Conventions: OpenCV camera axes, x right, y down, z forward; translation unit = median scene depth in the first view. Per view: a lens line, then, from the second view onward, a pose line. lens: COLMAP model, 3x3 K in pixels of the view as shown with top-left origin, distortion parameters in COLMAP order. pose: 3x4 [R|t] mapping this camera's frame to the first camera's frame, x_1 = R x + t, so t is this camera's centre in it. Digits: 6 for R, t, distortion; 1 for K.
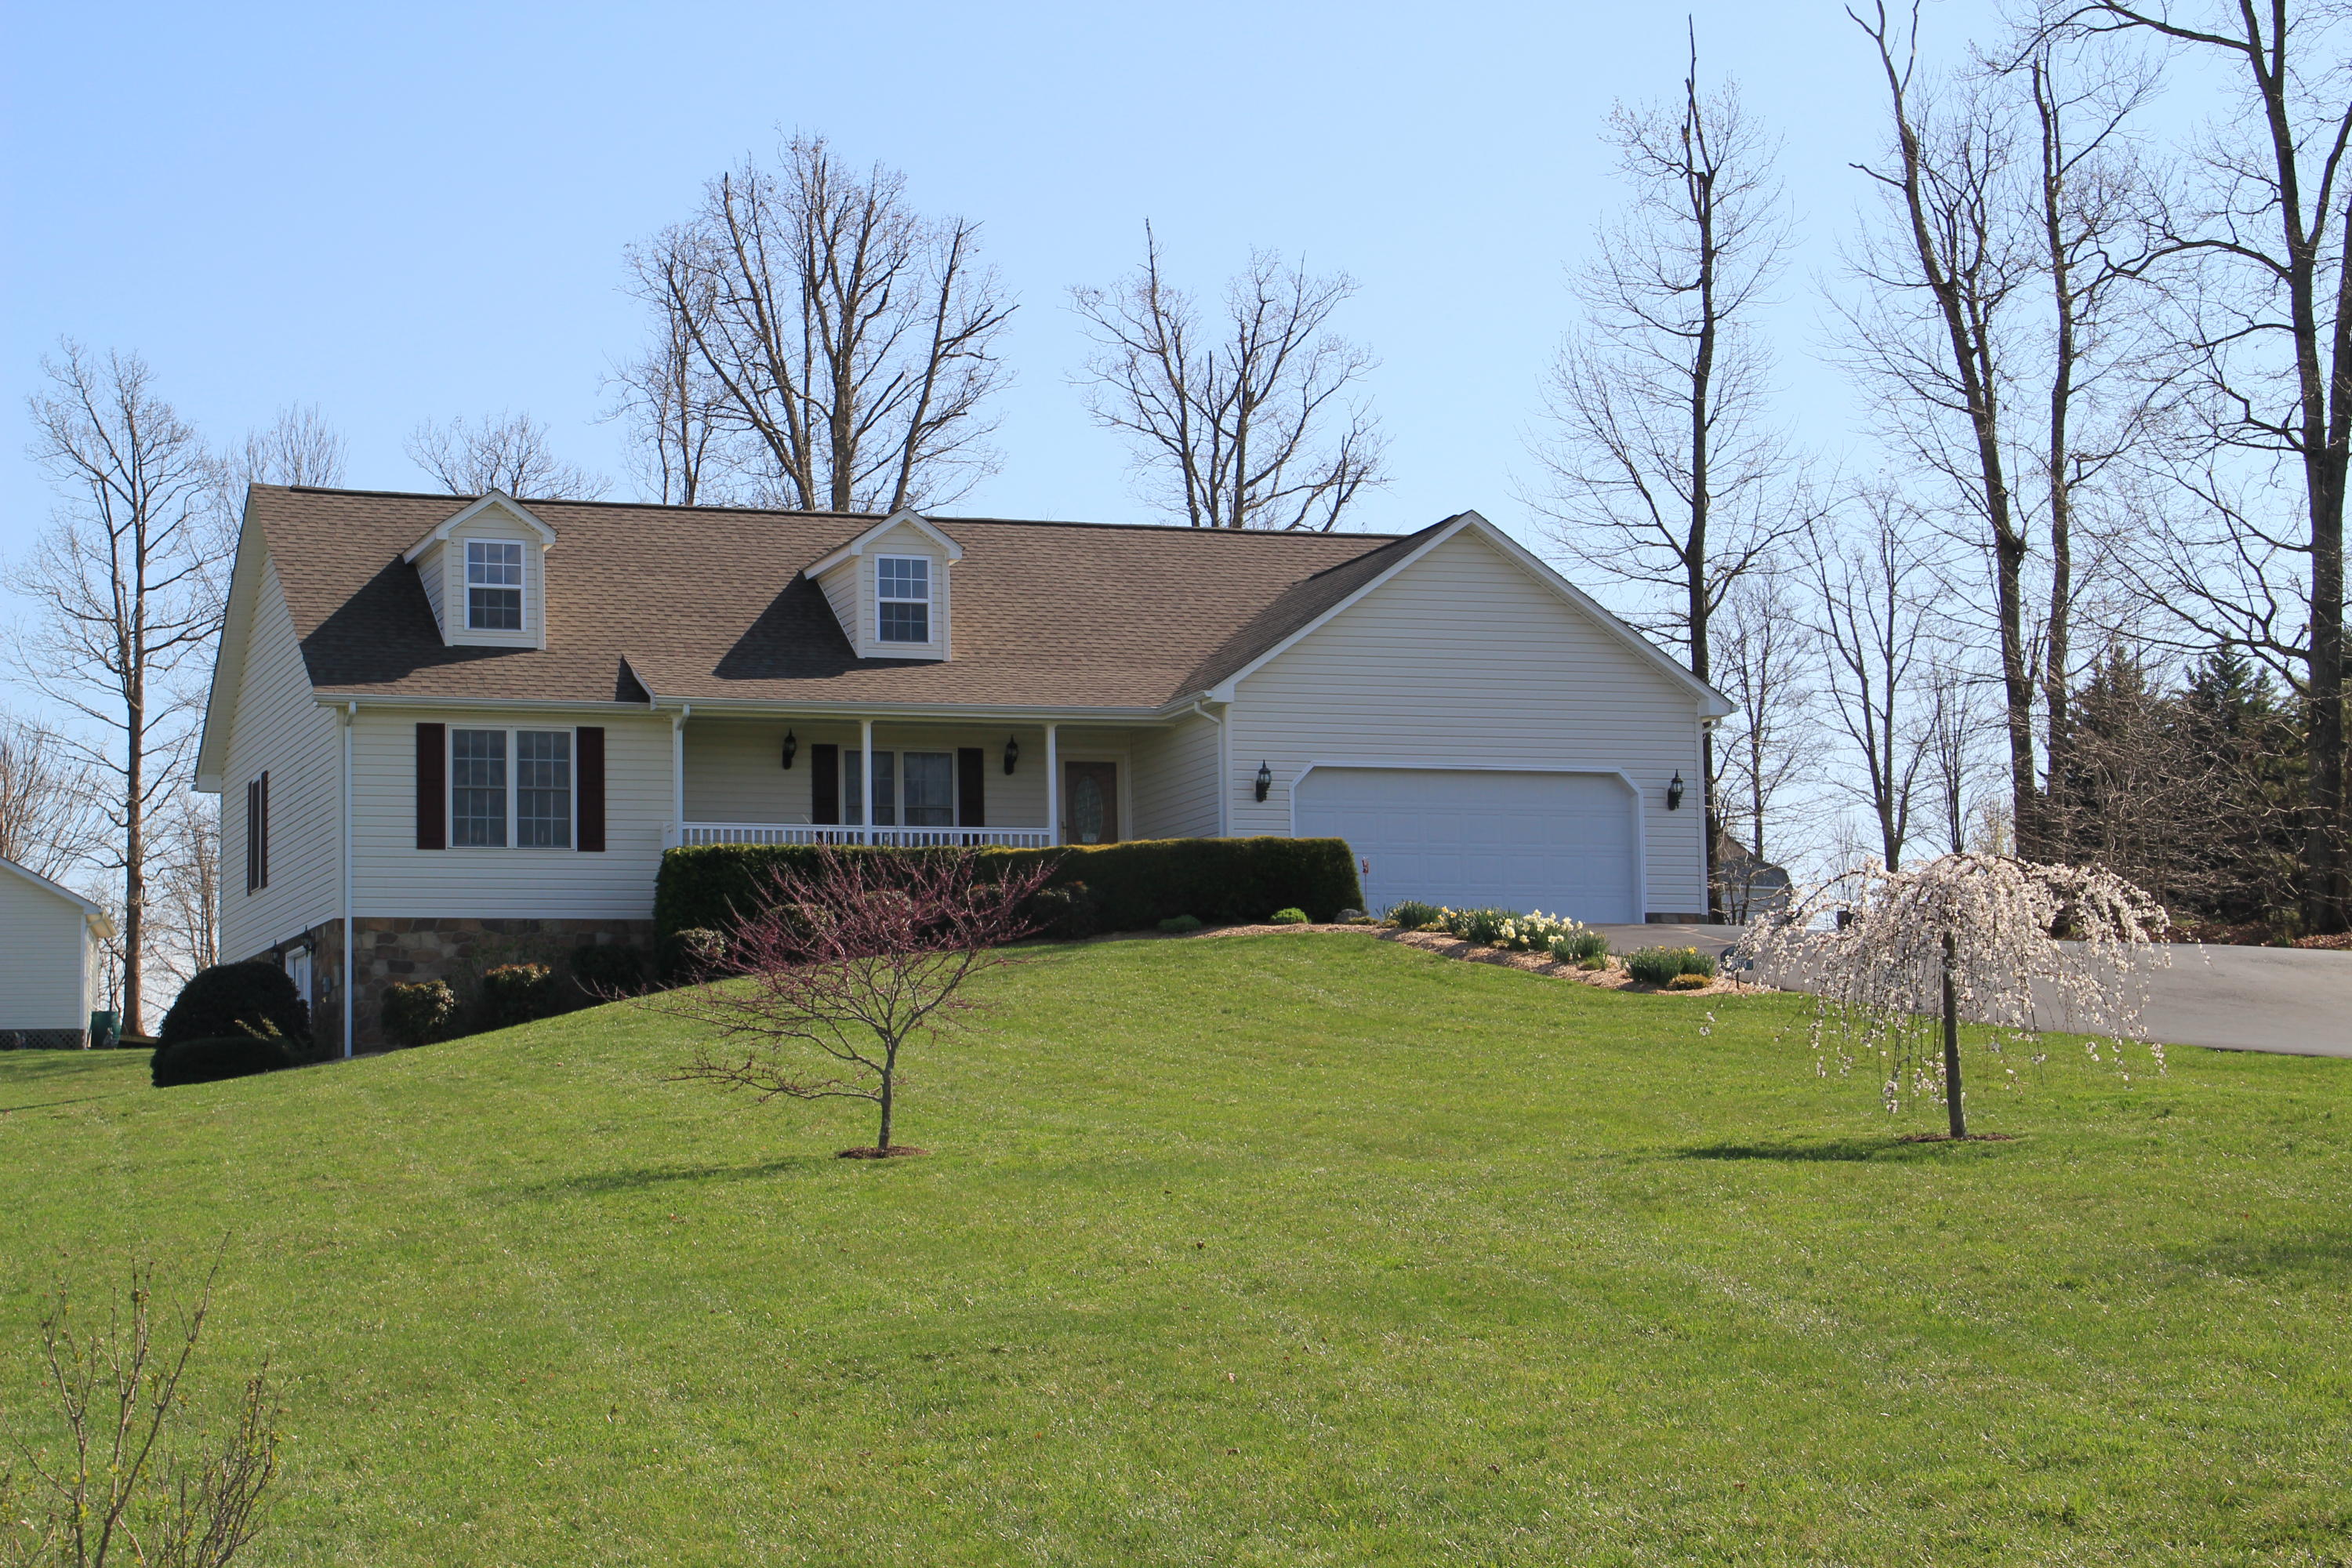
lens RADIAL K [[4463.9, 0, 1141.2], [0, 4463.9, 829.7], [0, 0, 1]] dist [0.287598, 0.000000]
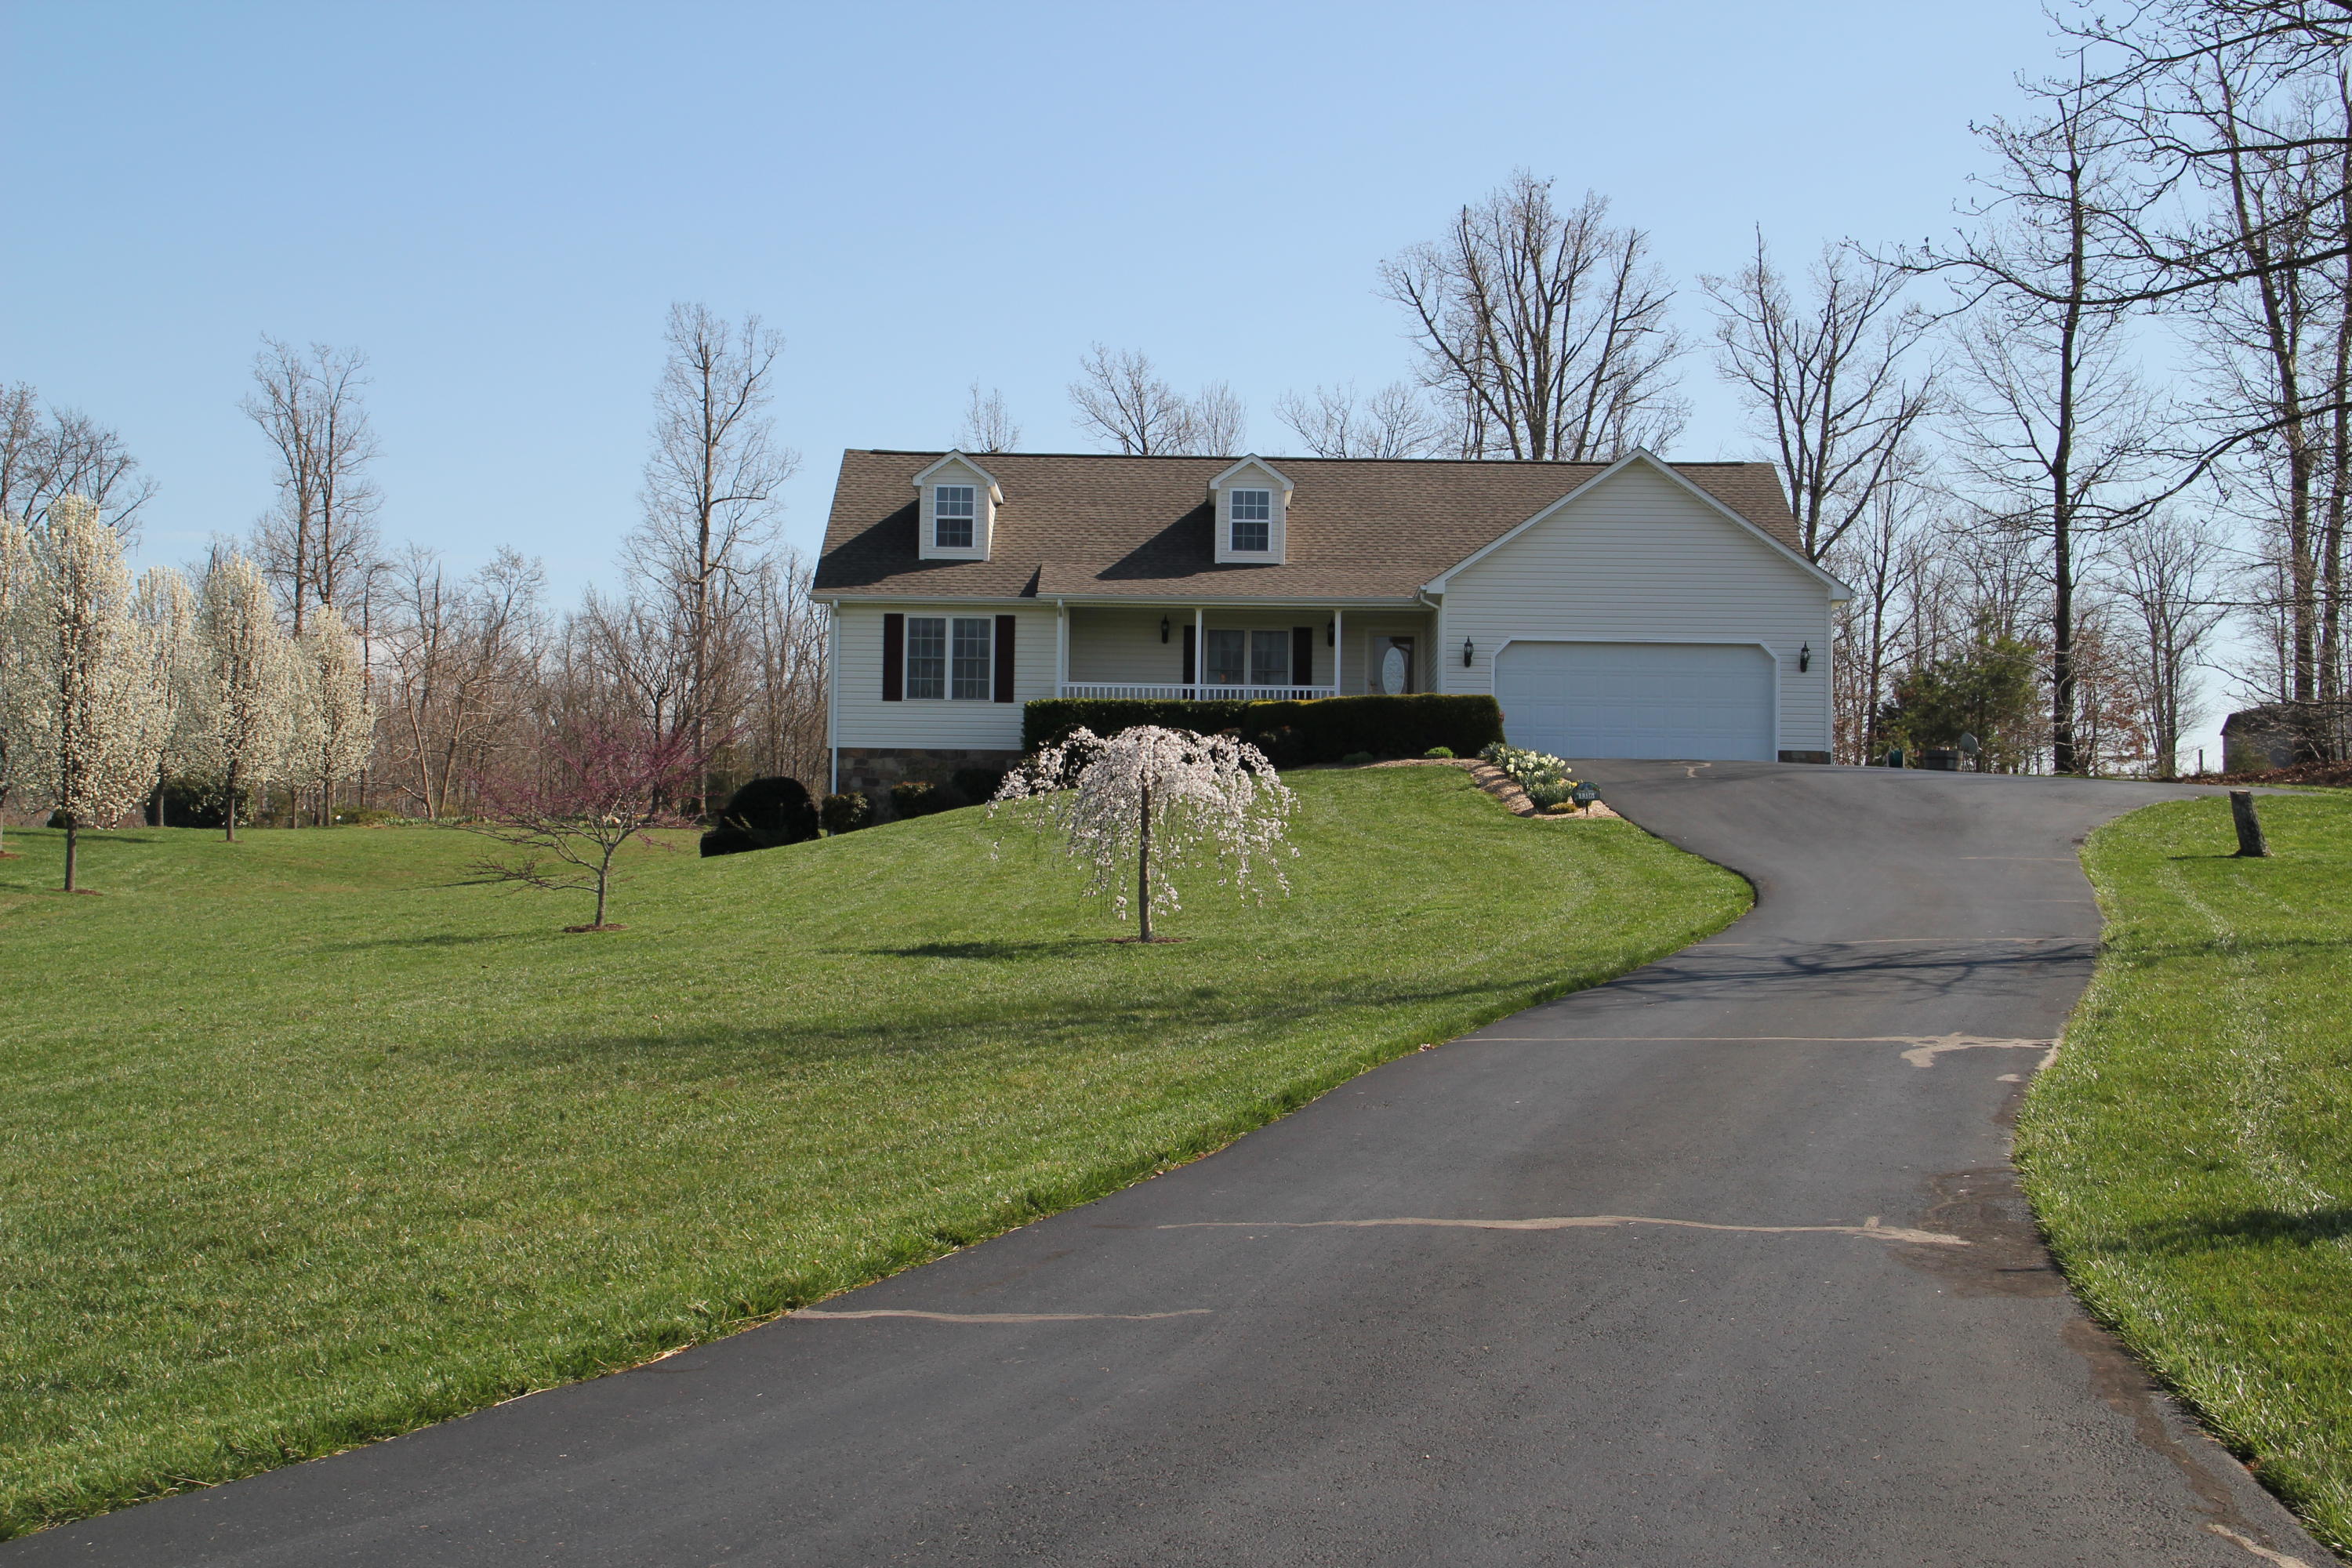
lens RADIAL K [[3177.7, 0, 1179.6], [0, 3177.7, 793.1], [0, 0, 1]] dist [0.052217, 0.000000]
pose [[0.942323, 0.012524, -0.334469, 0.265095], [0.000879, 0.999204, 0.039891, -0.006543], [0.334702, -0.037884, 0.941562, 0.063689]]
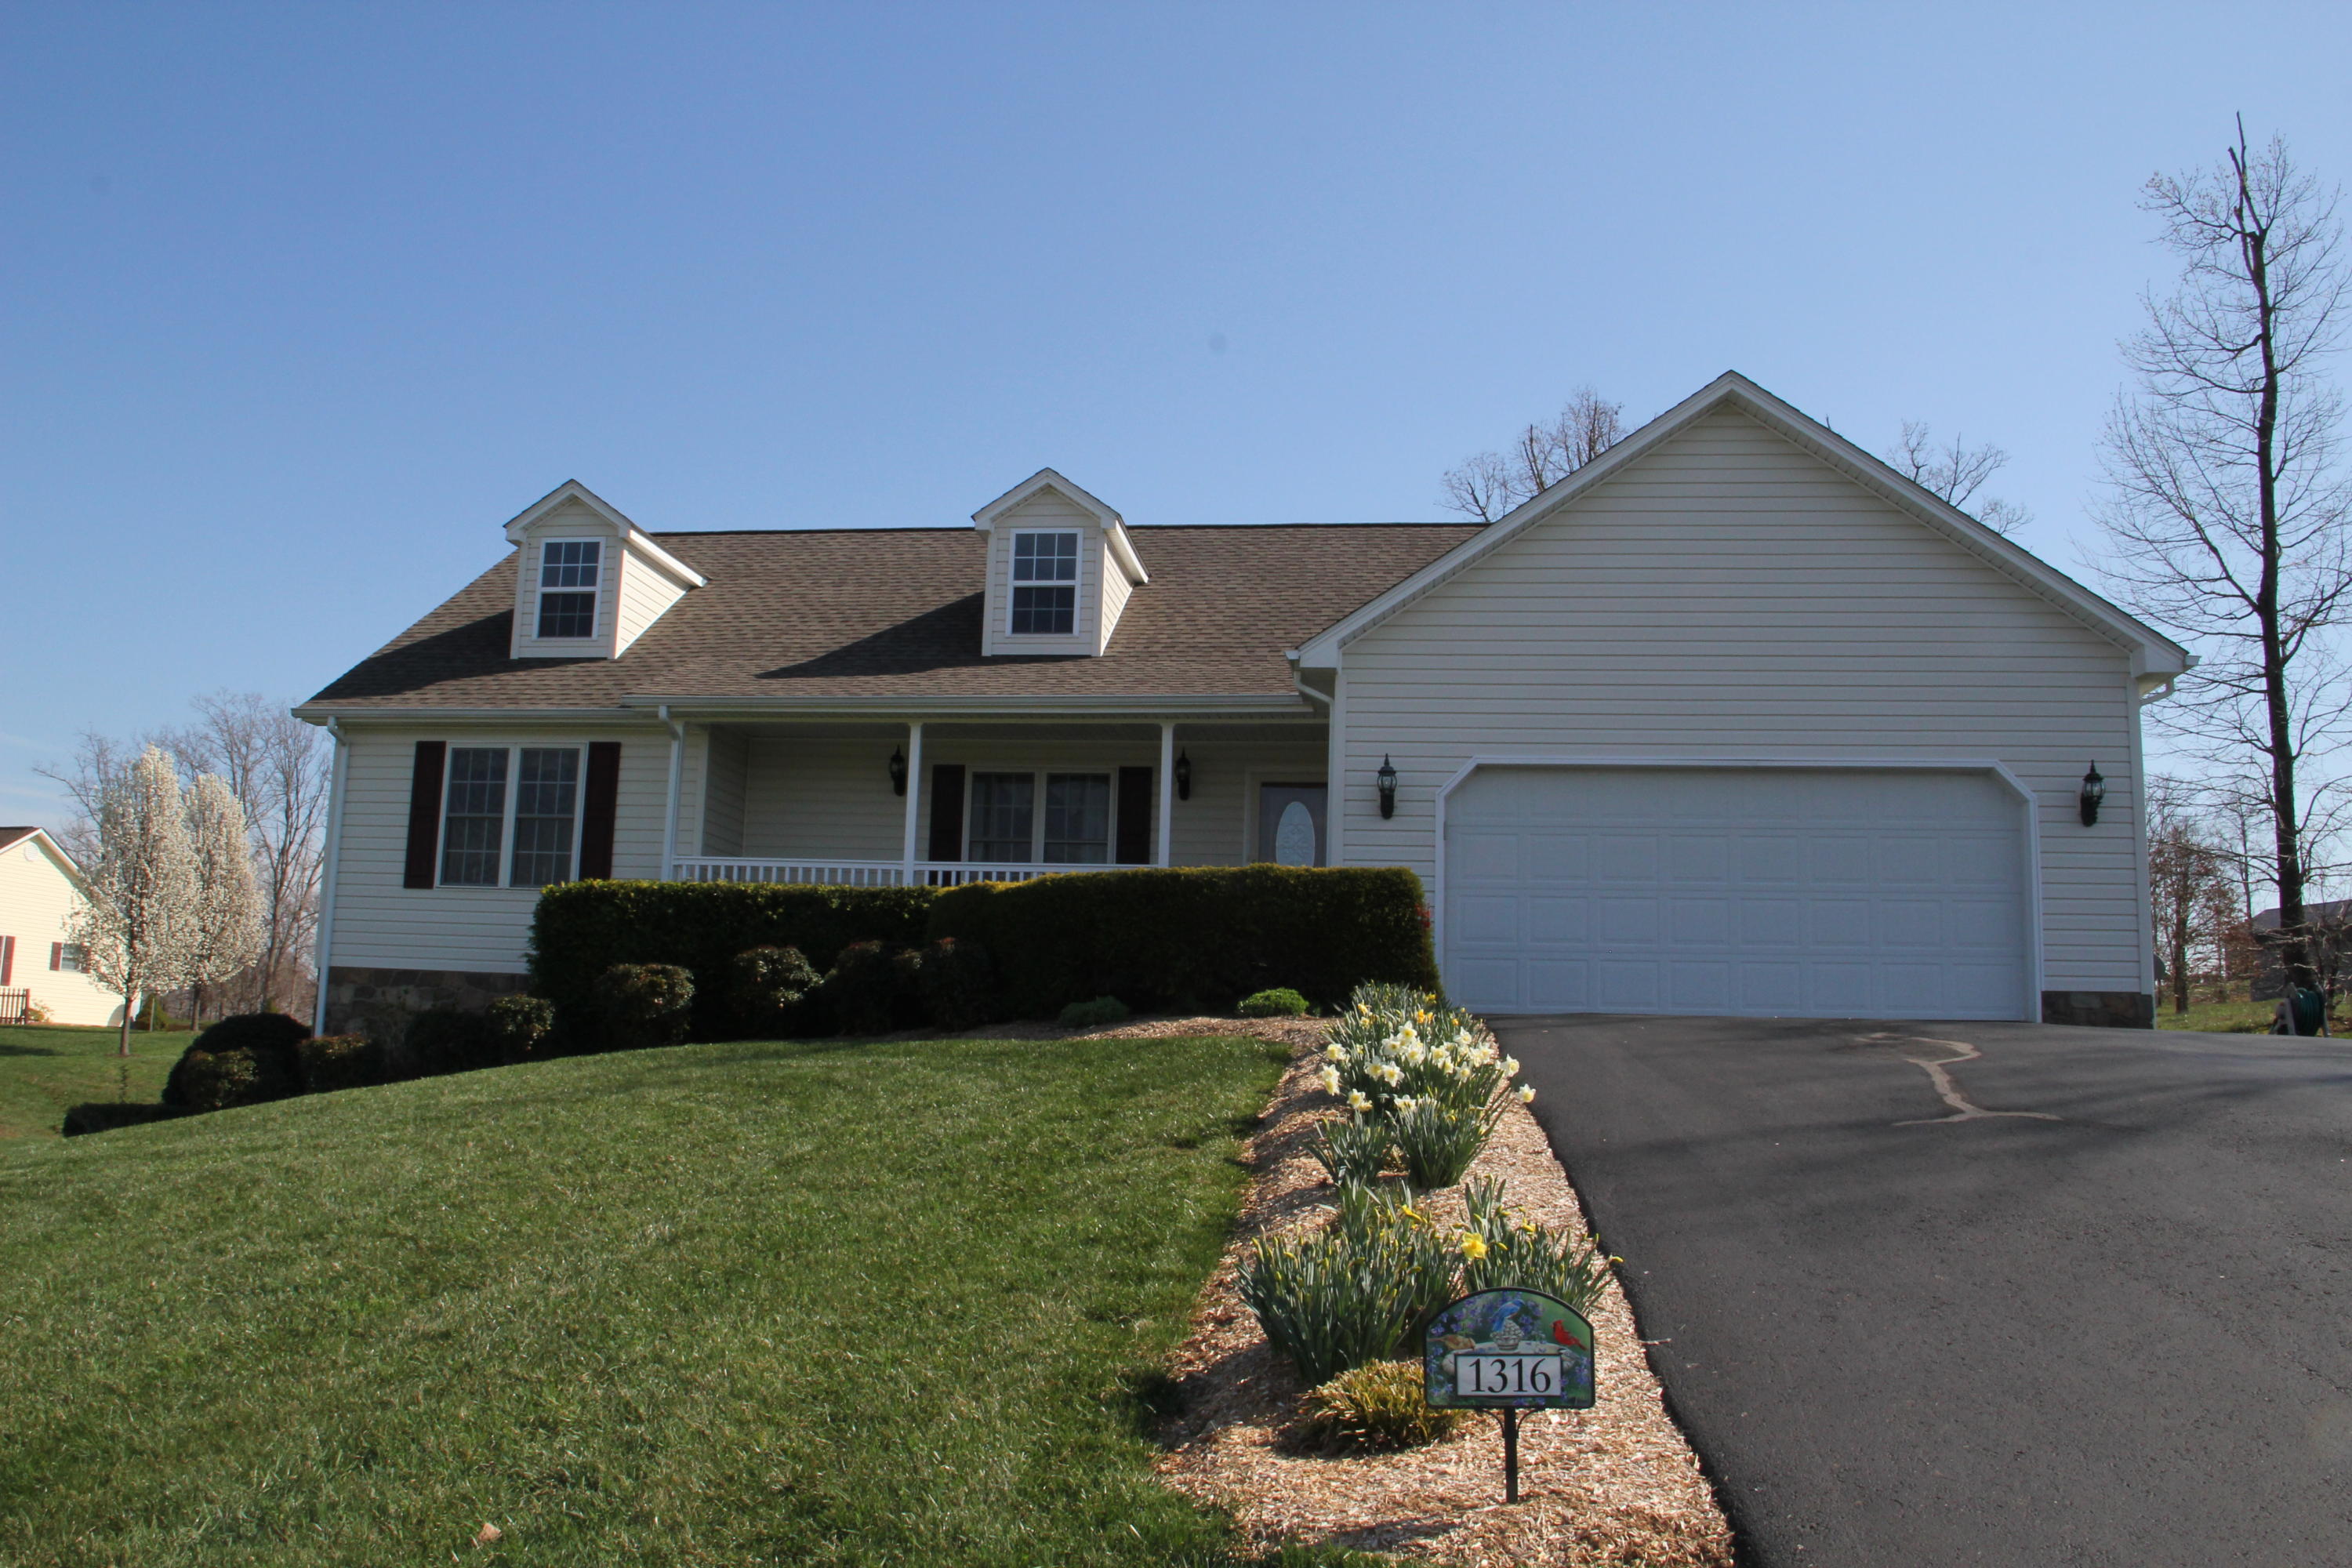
lens RADIAL K [[1920.2, 0, 1155.3], [0, 1920.2, 794.6], [0, 0, 1]] dist [-0.146470, 0.076136]
pose [[0.886507, -0.024635, -0.462058, 0.126259], [-0.002789, 0.998279, -0.058574, 0.006840], [0.462706, 0.053215, 0.884913, 0.729935]]
